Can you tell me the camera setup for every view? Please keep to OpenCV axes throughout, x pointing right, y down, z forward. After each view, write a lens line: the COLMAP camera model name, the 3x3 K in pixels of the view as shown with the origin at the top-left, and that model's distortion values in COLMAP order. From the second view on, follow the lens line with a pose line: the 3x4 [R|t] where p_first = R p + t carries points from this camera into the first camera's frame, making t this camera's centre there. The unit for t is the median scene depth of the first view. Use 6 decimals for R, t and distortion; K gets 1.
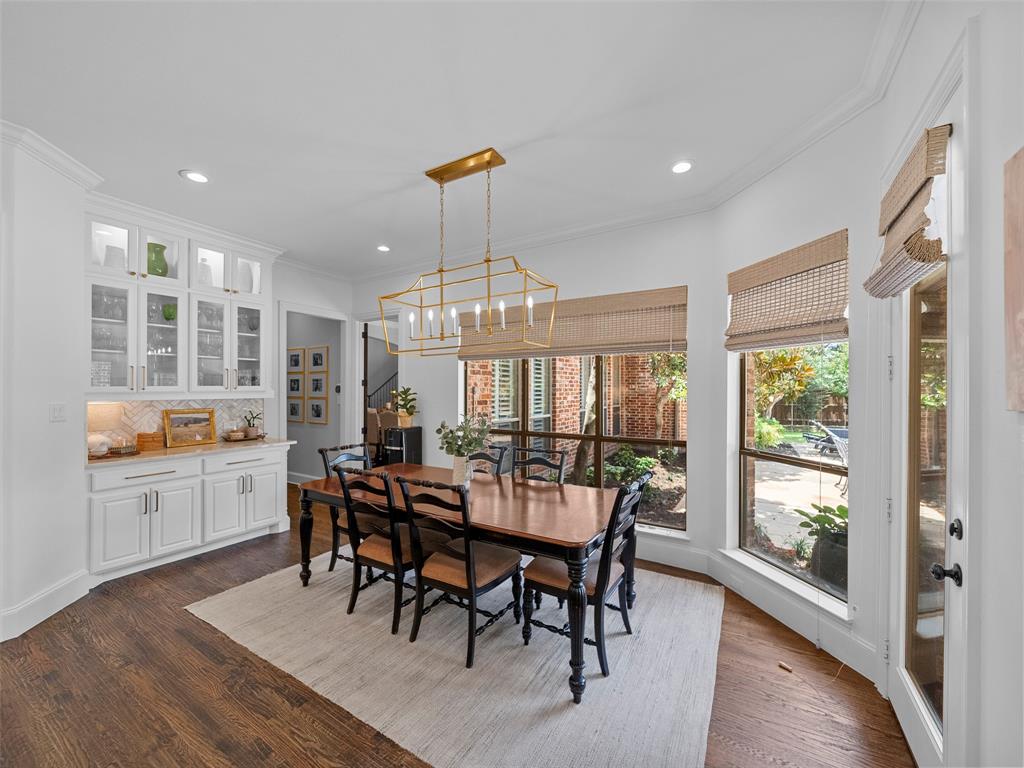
lens RADIAL K [[397.4, 0, 513.7], [0, 397.4, 386.2], [0, 0, 1]] dist [-0.001458, -0.000498]
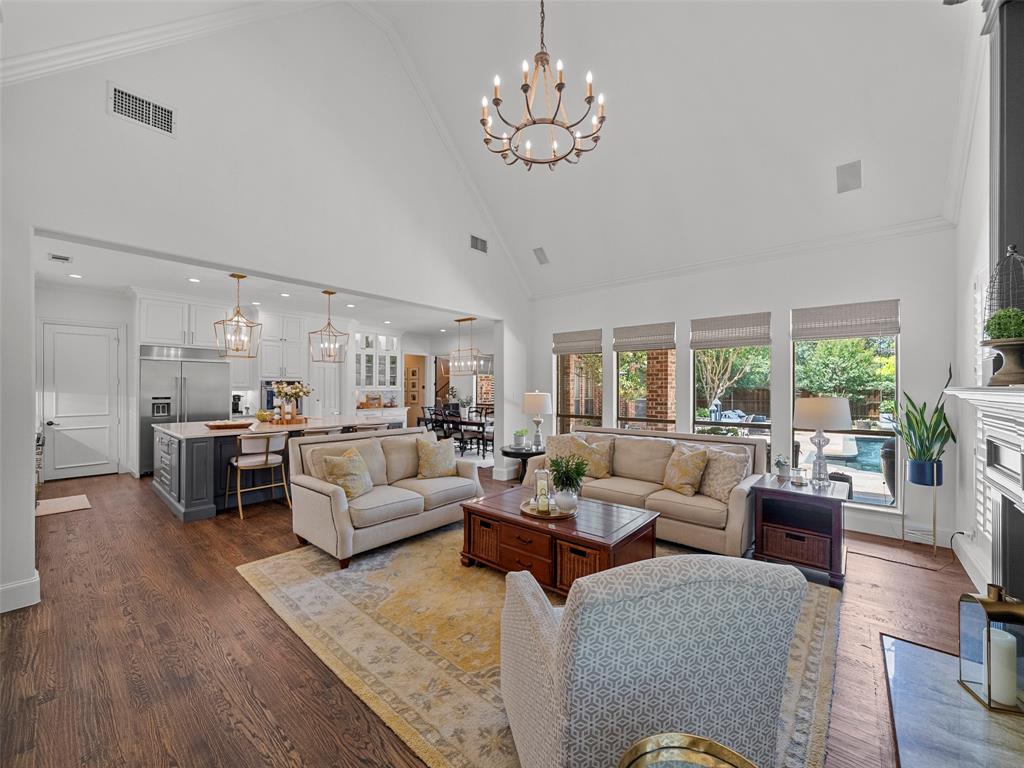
lens RADIAL K [[397.4, 0, 513.8], [0, 397.4, 386.2], [0, 0, 1]] dist [-0.001458, -0.000498]
pose [[0.987240, 0.003212, -0.159206, 0.664762], [-0.002830, 0.999993, 0.002624, -0.007947], [0.159213, -0.002140, 0.987242, -1.821277]]
